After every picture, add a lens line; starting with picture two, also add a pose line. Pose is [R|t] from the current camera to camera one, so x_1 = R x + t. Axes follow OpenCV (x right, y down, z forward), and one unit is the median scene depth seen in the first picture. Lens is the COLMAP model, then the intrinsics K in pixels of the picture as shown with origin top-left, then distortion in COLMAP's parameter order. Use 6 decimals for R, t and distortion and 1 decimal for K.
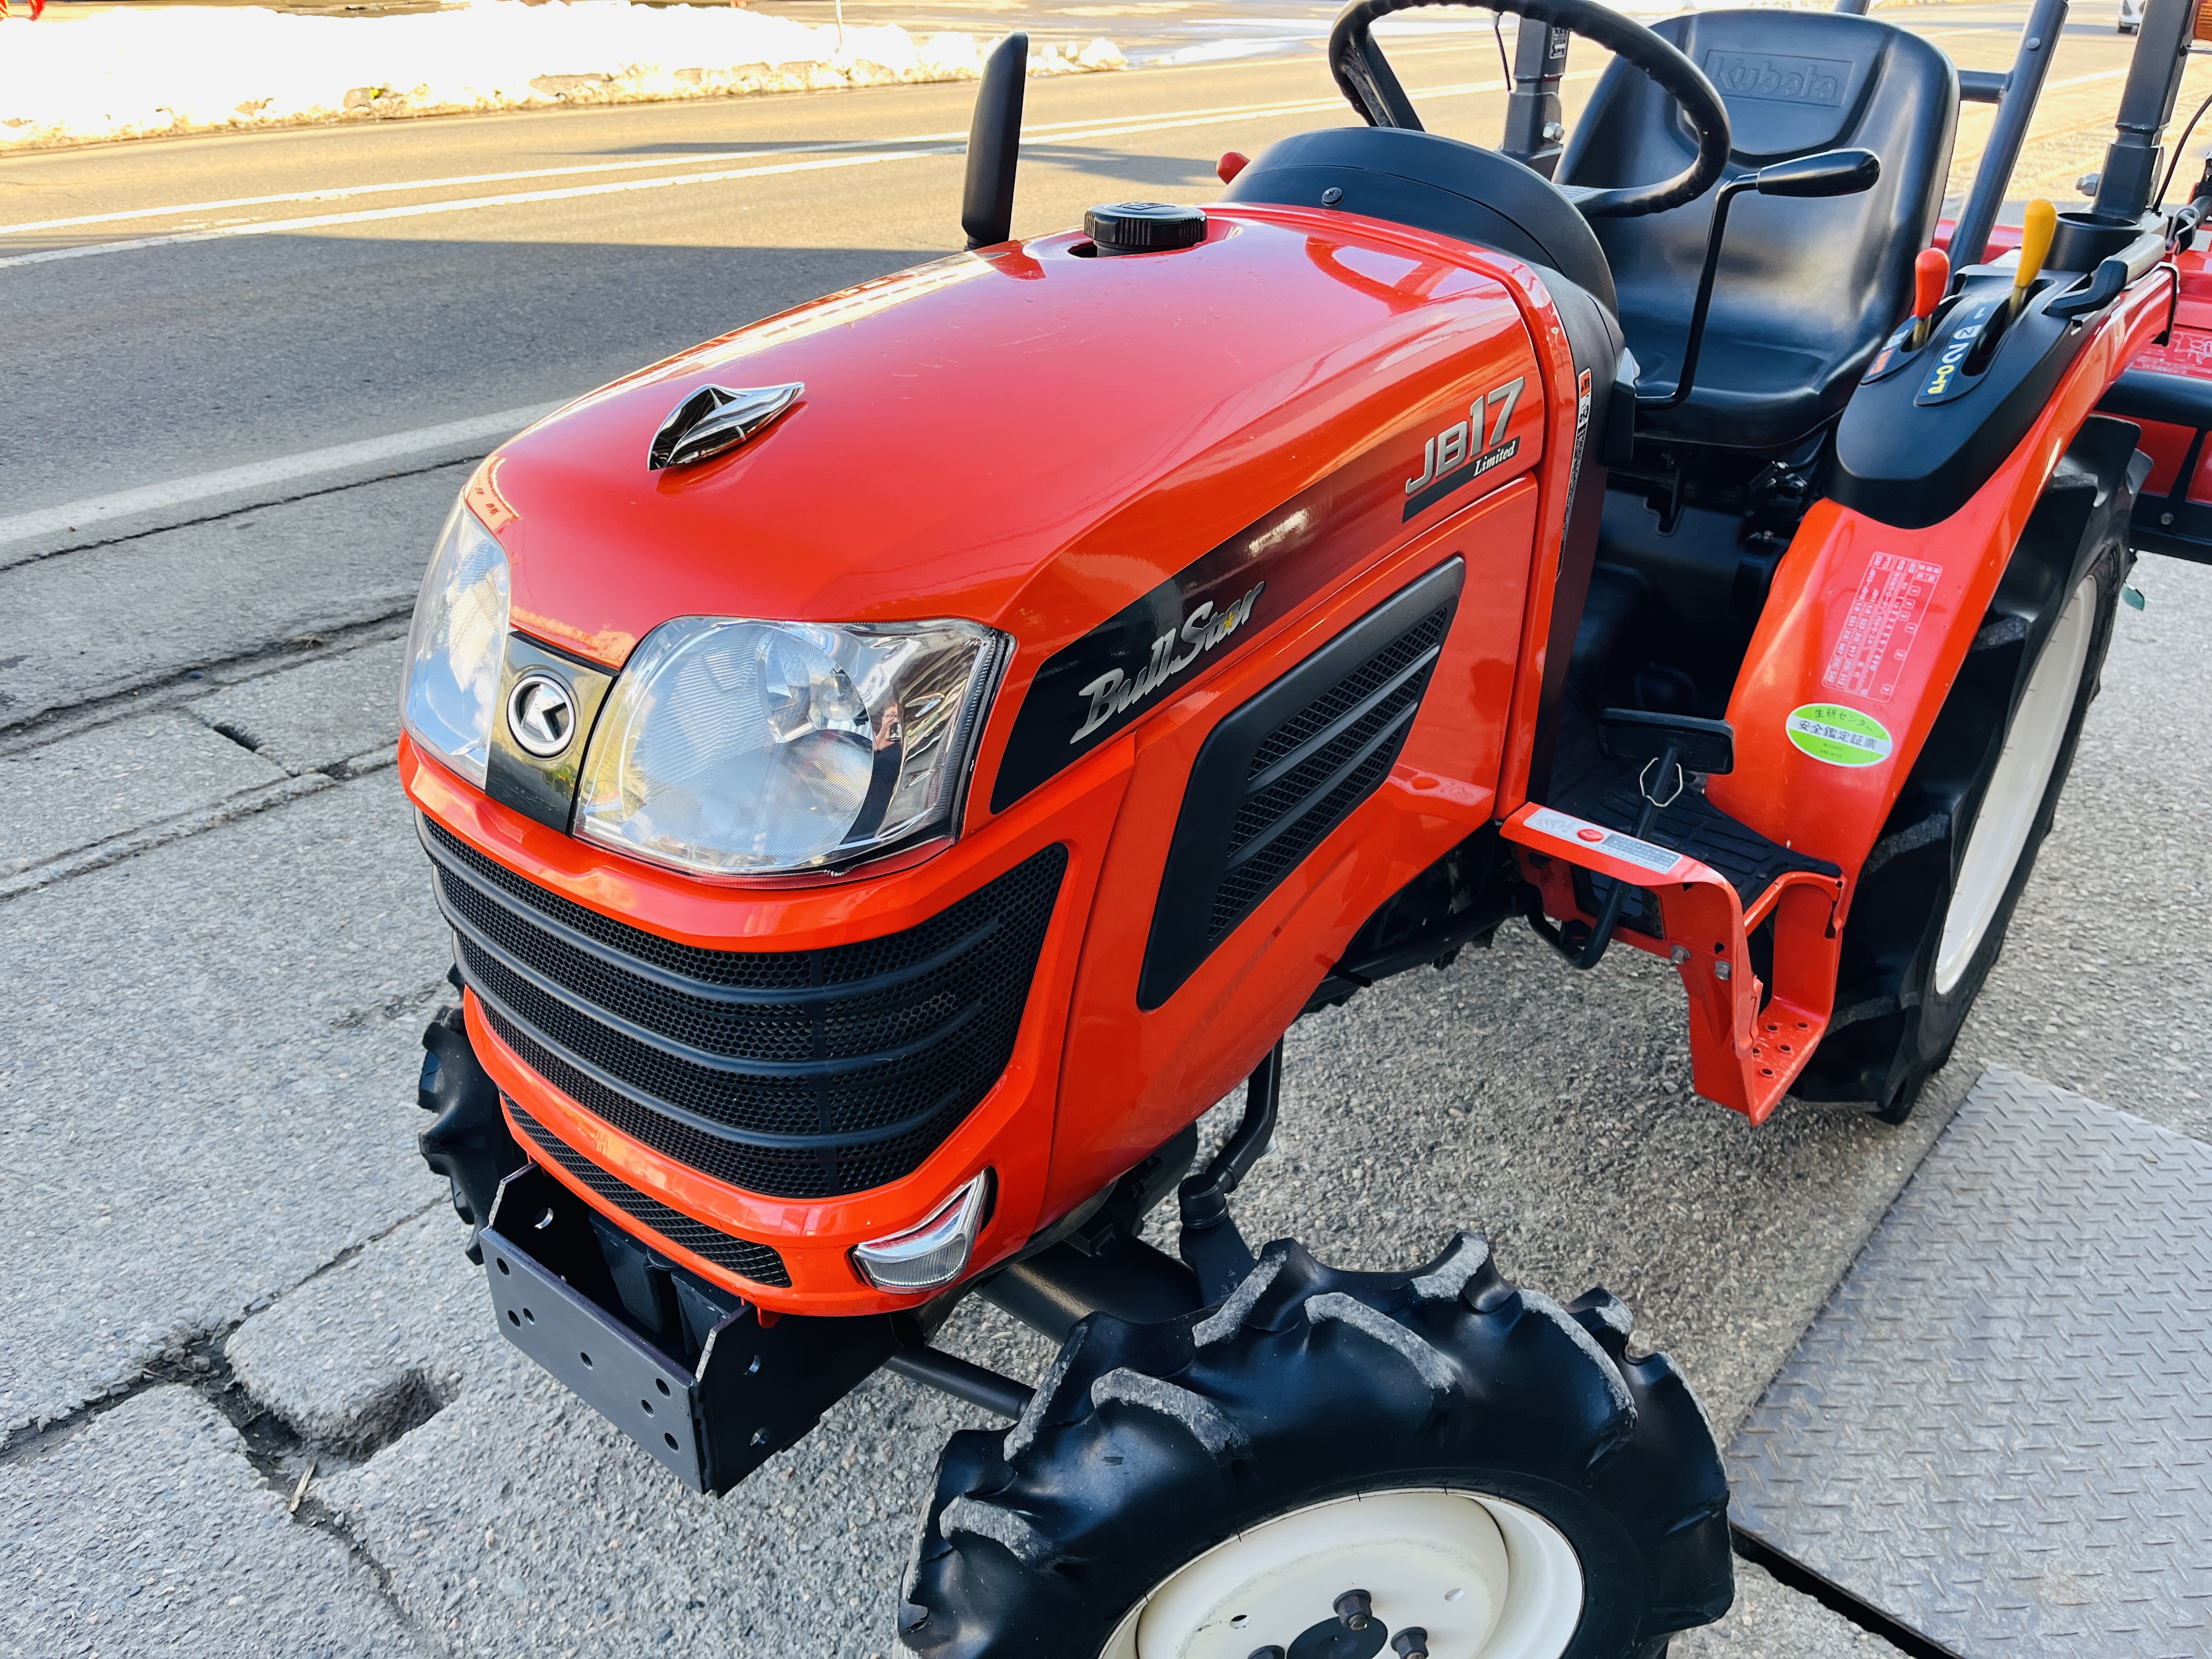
lens RADIAL K [[1624.2, 0, 1127.9], [0, 1624.2, 836.3], [0, 0, 1]] dist [0.056897, -0.078881]
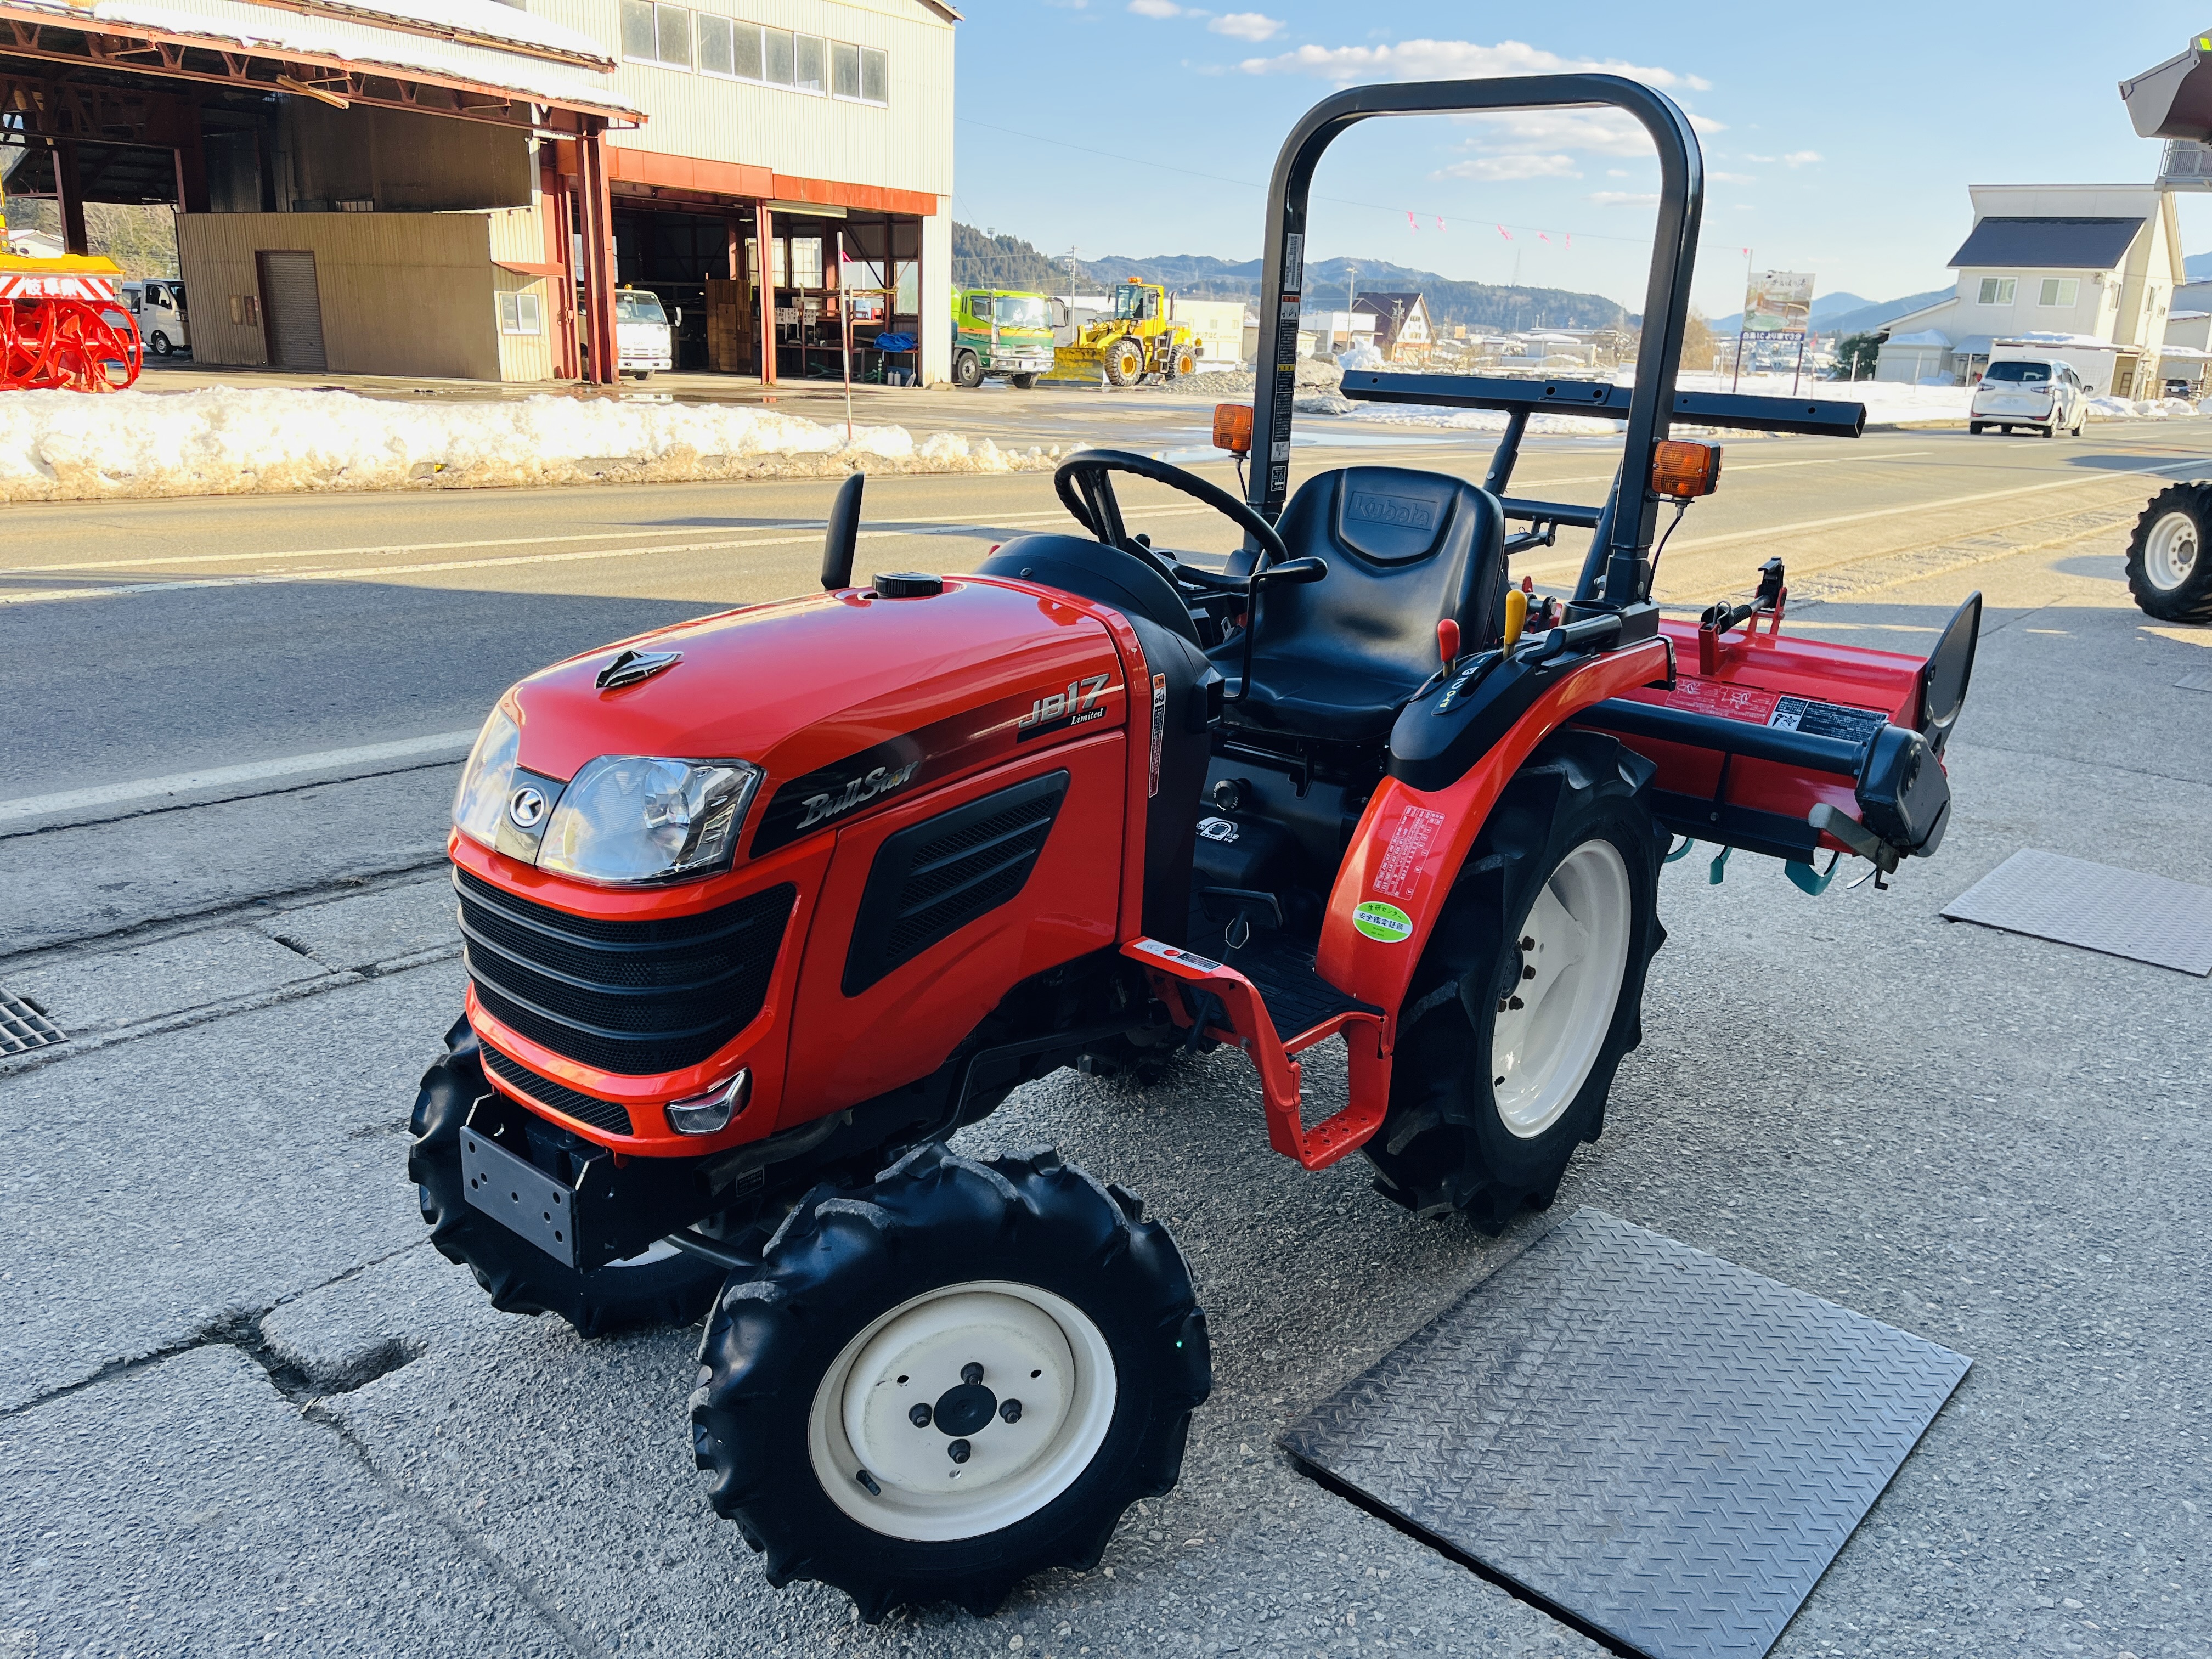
lens RADIAL K [[1624.2, 0, 1117.0], [0, 1624.2, 910.1], [0, 0, 1]] dist [0.056897, -0.078881]
pose [[0.999405, 0.034274, -0.003786, 0.170885], [-0.034420, 0.984942, -0.169423, 0.169635], [-0.002078, 0.169453, 0.985536, -0.432912]]
